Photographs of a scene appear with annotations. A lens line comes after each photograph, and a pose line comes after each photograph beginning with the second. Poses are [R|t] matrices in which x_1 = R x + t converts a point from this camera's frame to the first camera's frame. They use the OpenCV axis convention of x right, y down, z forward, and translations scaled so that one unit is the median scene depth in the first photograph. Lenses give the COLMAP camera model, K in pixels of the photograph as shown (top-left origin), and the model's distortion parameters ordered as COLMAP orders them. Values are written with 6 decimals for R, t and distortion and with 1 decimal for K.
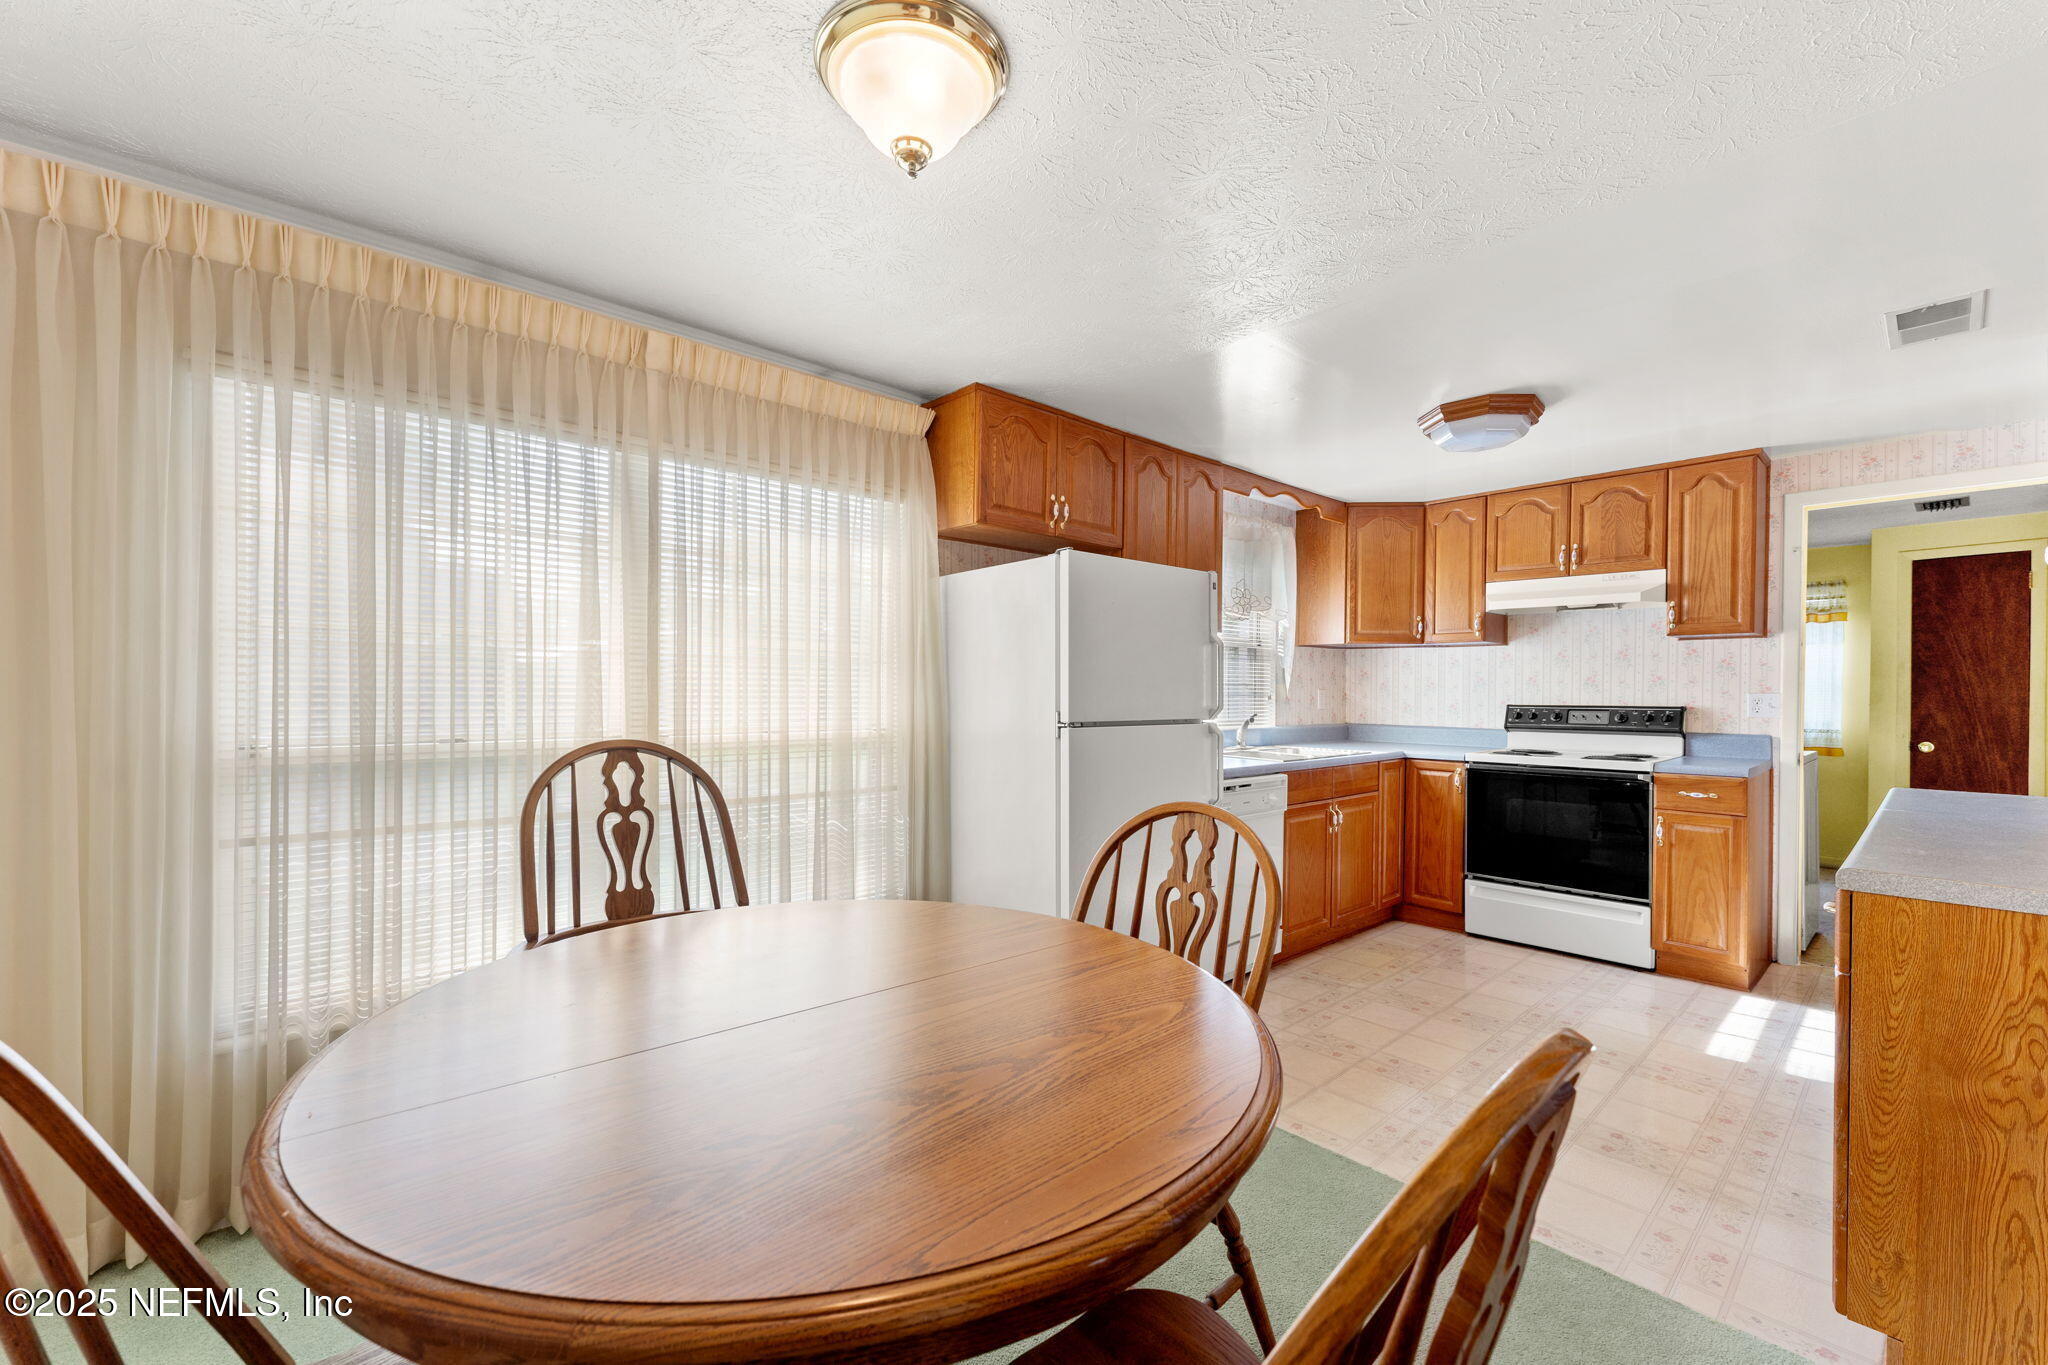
lens RADIAL K [[833.4, 0, 1022.5], [0, 833.4, 693.8], [0, 0, 1]] dist [0.000195, 0.000094]
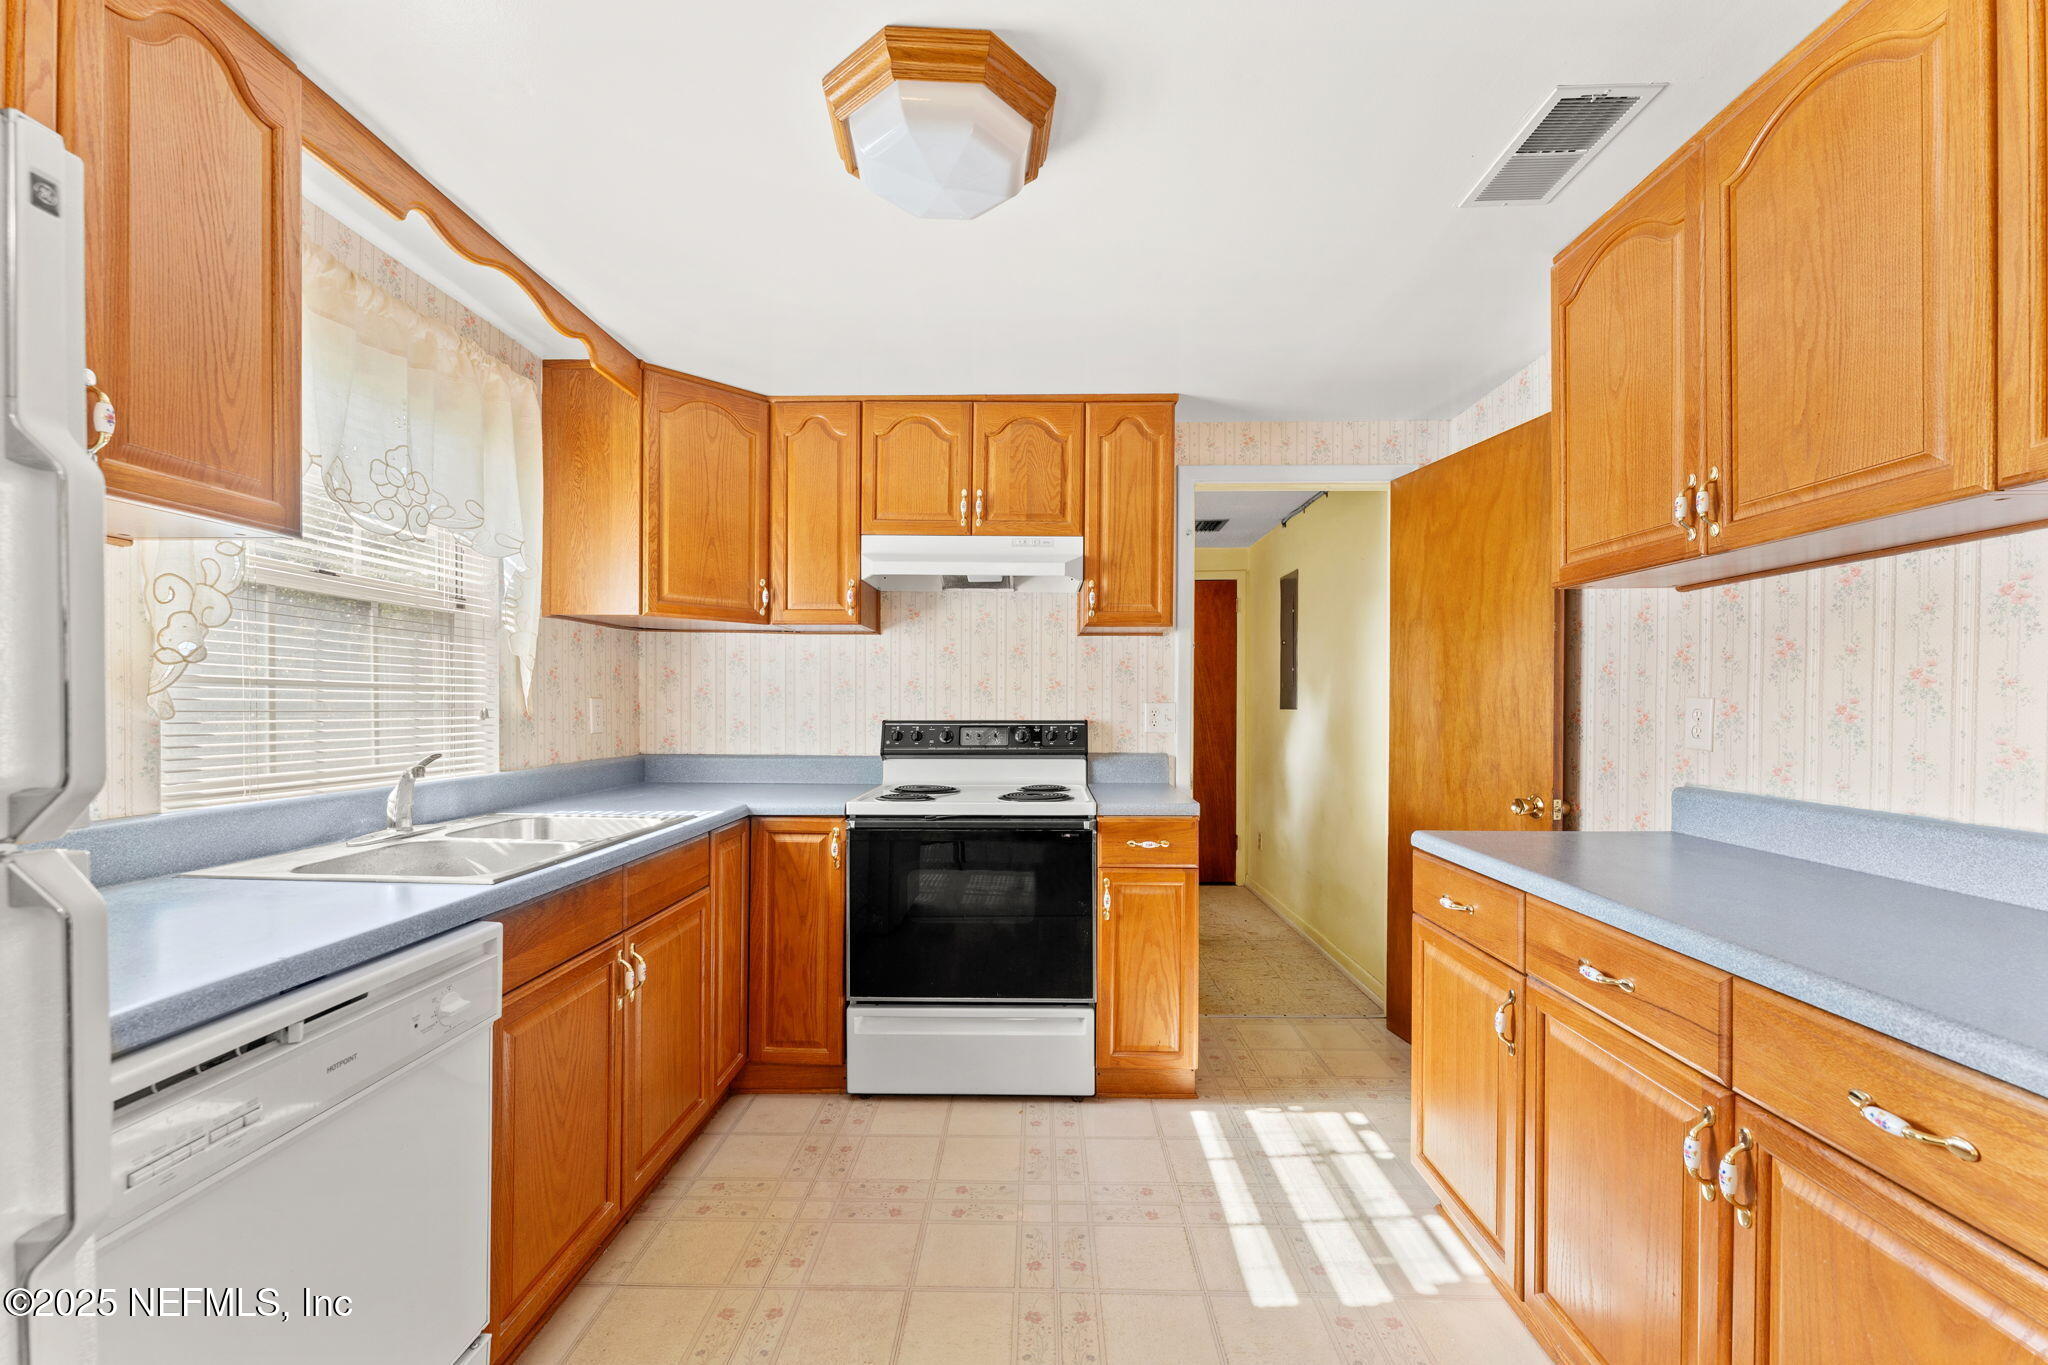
lens RADIAL K [[832.0, 0, 1021.3], [0, 832.0, 708.9], [0, 0, 1]] dist [0.001563, -0.000512]
pose [[0.685372, -0.008458, 0.728144, 0.185651], [0.003803, 0.999960, 0.008036, -0.001713], [-0.728183, -0.002739, 0.685378, 0.515649]]
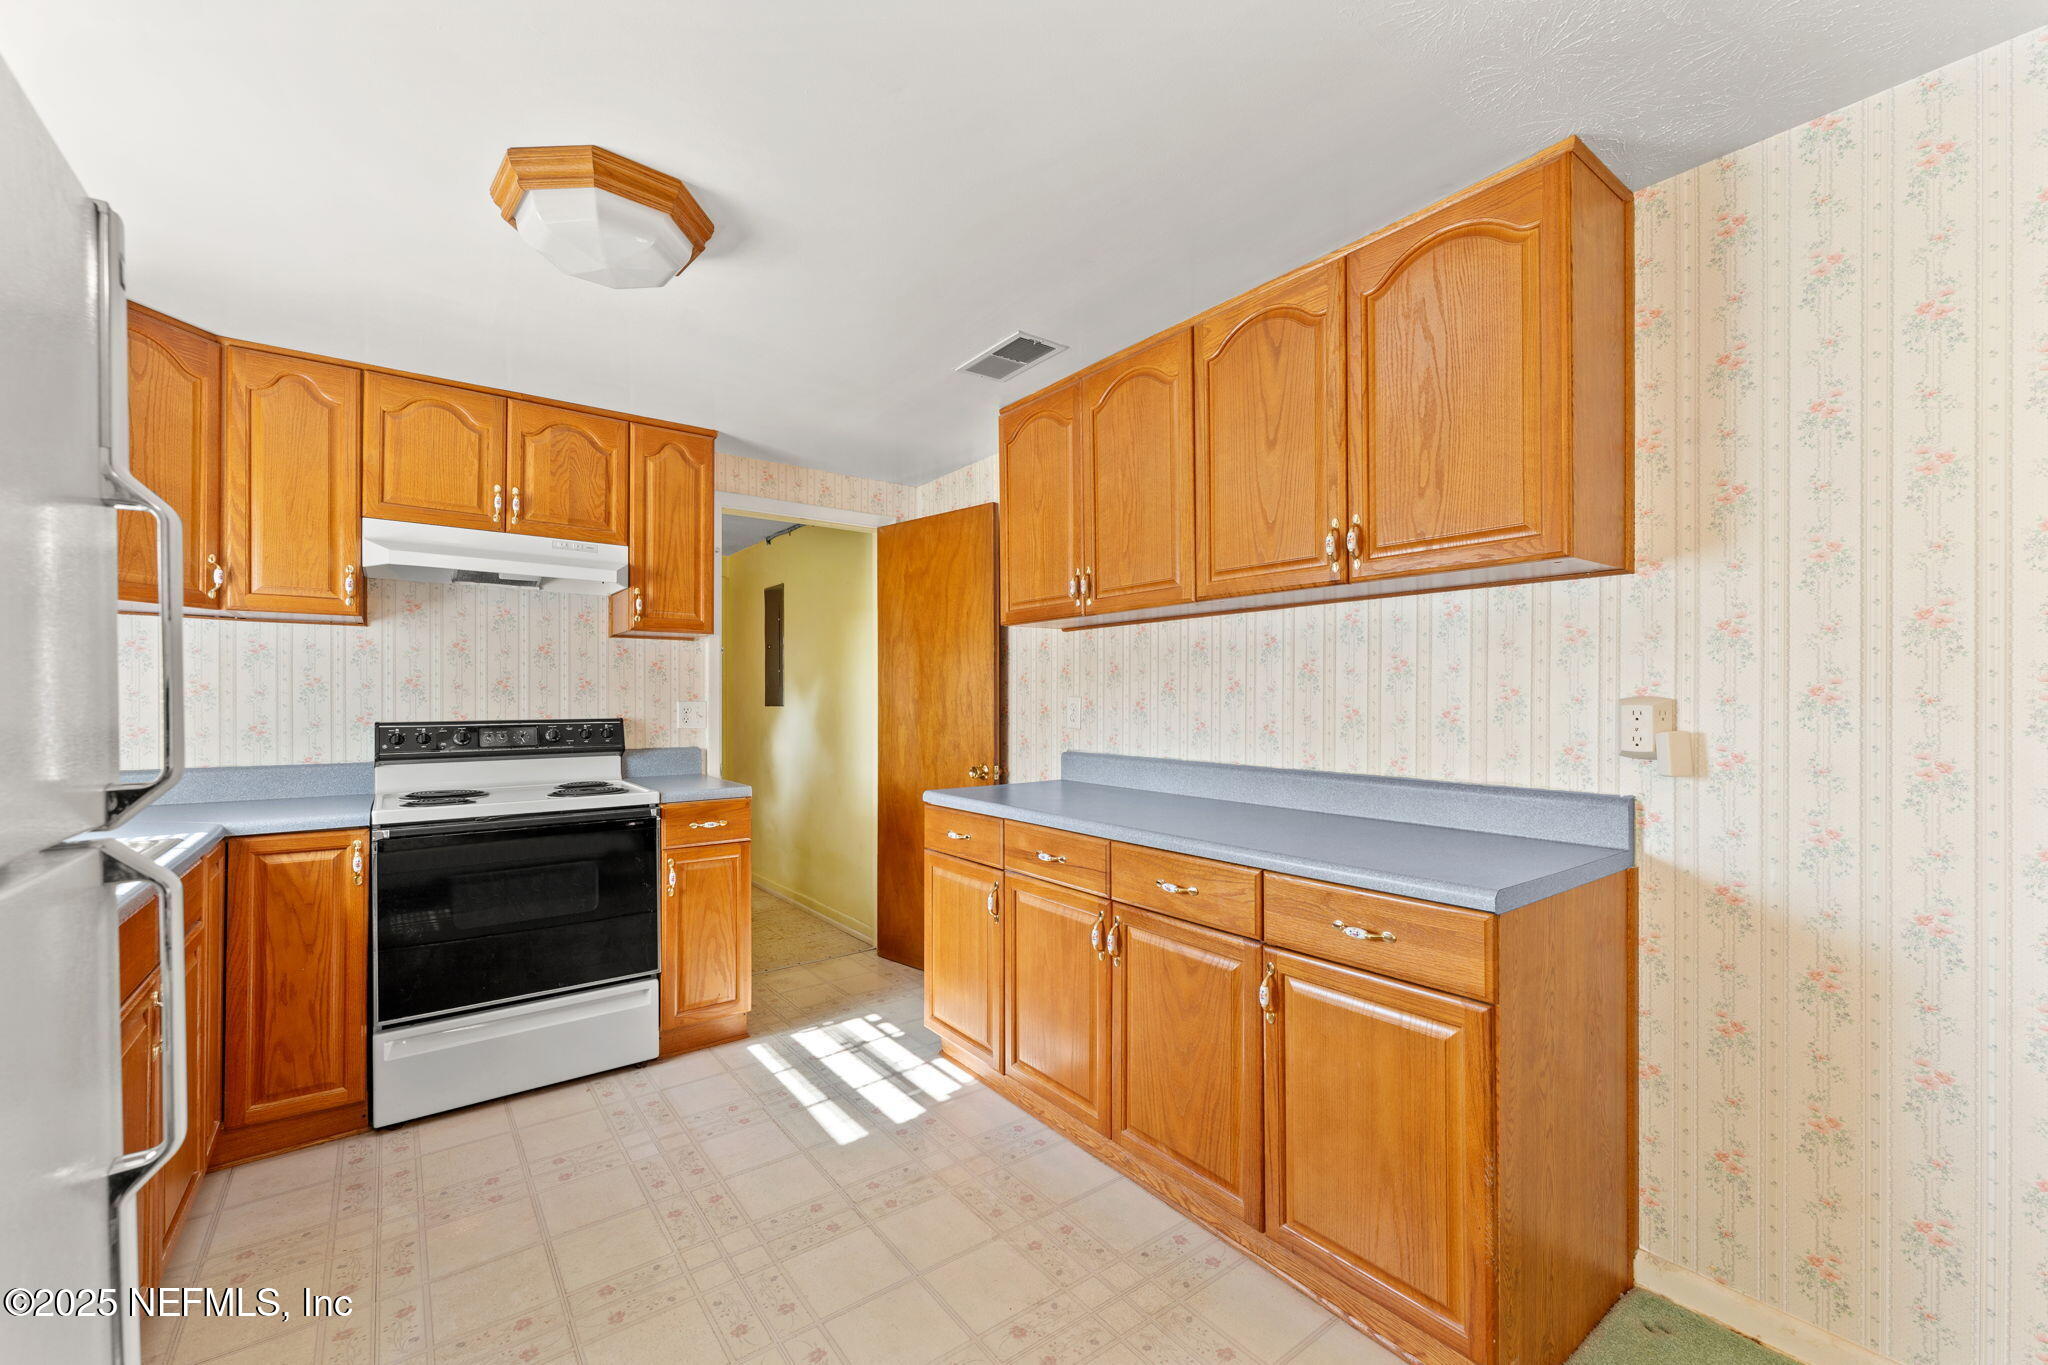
lens RADIAL K [[829.5, 0, 1023.5], [0, 829.5, 698.4], [0, 0, 1]] dist [-0.000216, -0.000333]
pose [[0.080366, -0.003364, 0.996760, 0.010478], [0.006214, 0.999977, 0.002874, -0.004063], [-0.996746, 0.005963, 0.080385, 0.545096]]
